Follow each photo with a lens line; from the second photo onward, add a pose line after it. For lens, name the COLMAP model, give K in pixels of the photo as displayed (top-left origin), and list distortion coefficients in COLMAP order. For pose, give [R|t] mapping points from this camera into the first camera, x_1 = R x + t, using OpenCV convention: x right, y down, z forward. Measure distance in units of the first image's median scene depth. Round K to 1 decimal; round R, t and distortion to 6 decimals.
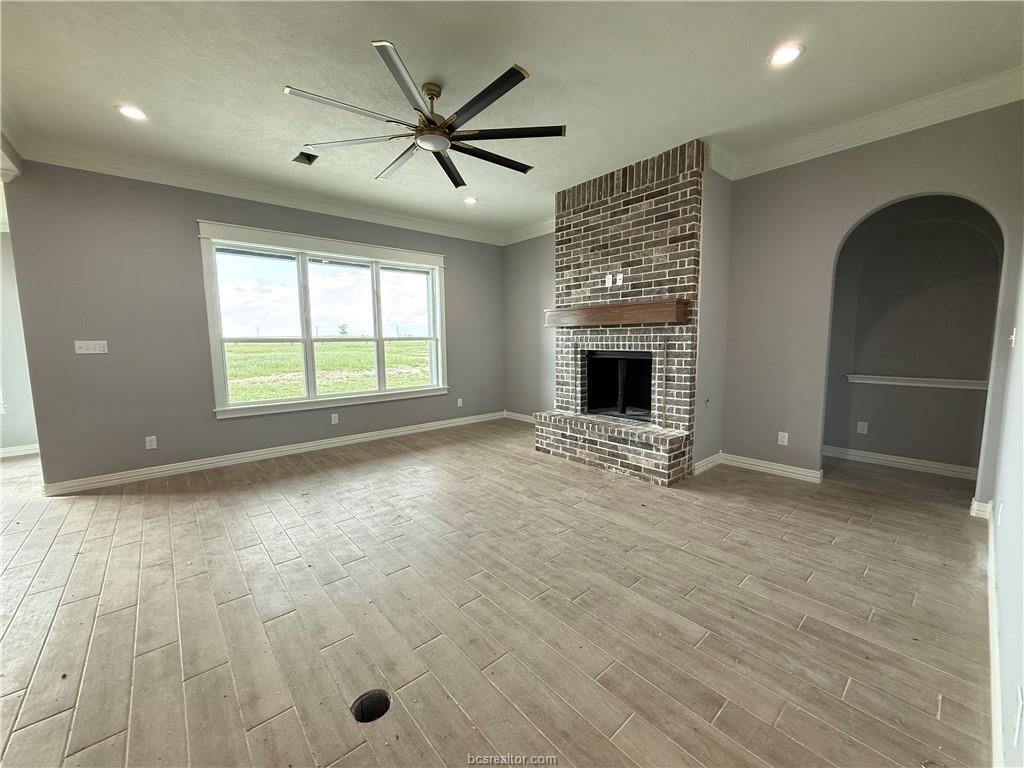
lens RADIAL K [[406.8, 0, 510.6], [0, 406.8, 384.3], [0, 0, 1]] dist [-0.001278, 0.000051]
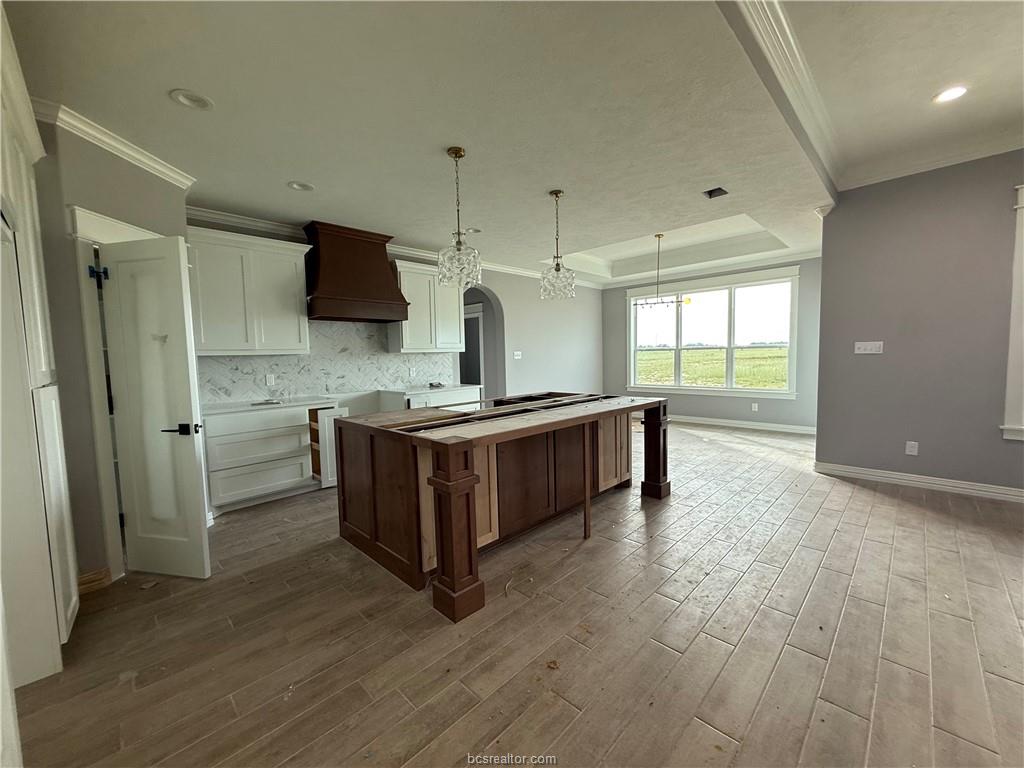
lens RADIAL K [[406.8, 0, 509.9], [0, 406.8, 384.3], [0, 0, 1]] dist [-0.001278, 0.000051]
pose [[0.069859, 0.081665, -0.994208, -0.022603], [-0.084034, 0.993583, 0.075709, 0.002548], [0.994011, 0.078258, 0.076273, -0.015503]]
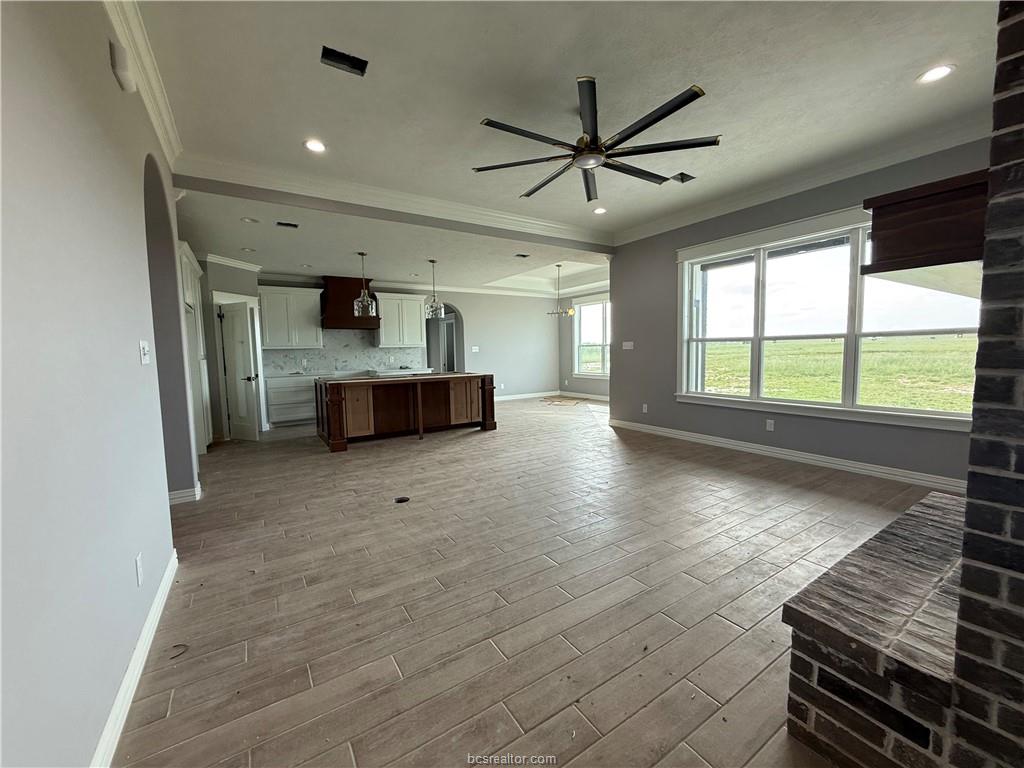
lens RADIAL K [[406.8, 0, 510.3], [0, 406.8, 383.2], [0, 0, 1]] dist [-0.001278, 0.000051]
pose [[-0.140361, 0.095607, -0.985474, 0.704378], [-0.085047, 0.990484, 0.108206, -0.074898], [0.986441, 0.098999, -0.130894, 0.716086]]
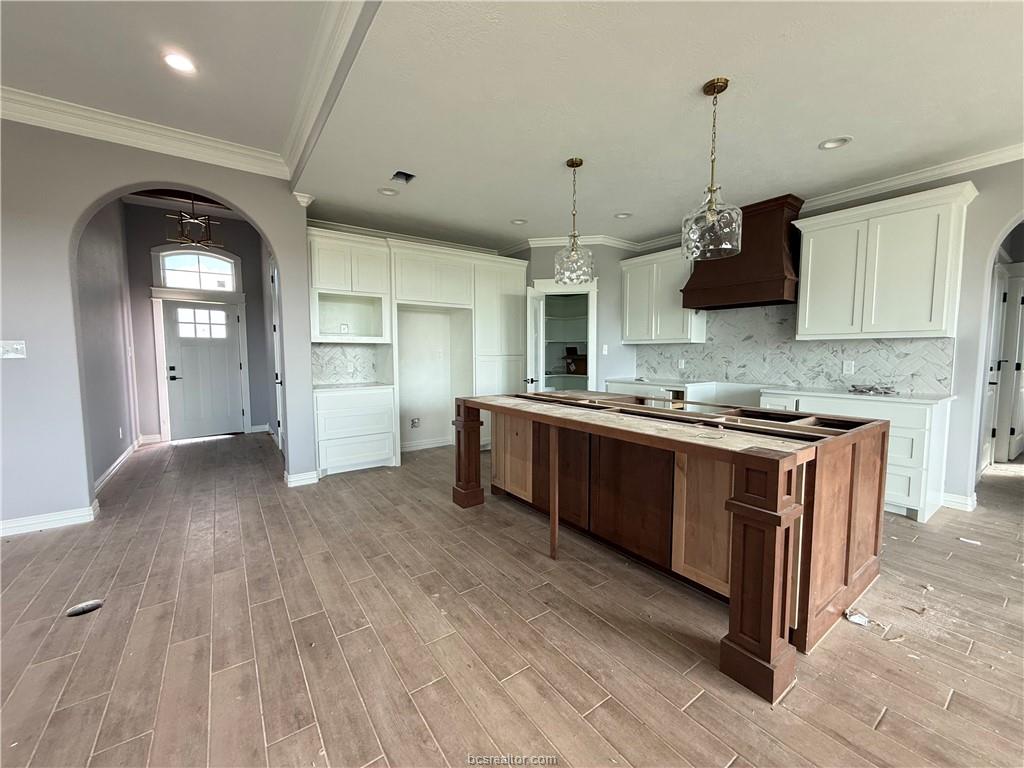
lens RADIAL K [[406.8, 0, 510.3], [0, 406.8, 383.0], [0, 0, 1]] dist [-0.001278, 0.000051]
pose [[-0.995618, 0.007720, 0.093189, -0.727779], [0.024378, 0.983552, 0.178975, -0.062652], [-0.090275, 0.180463, -0.979430, 0.793664]]
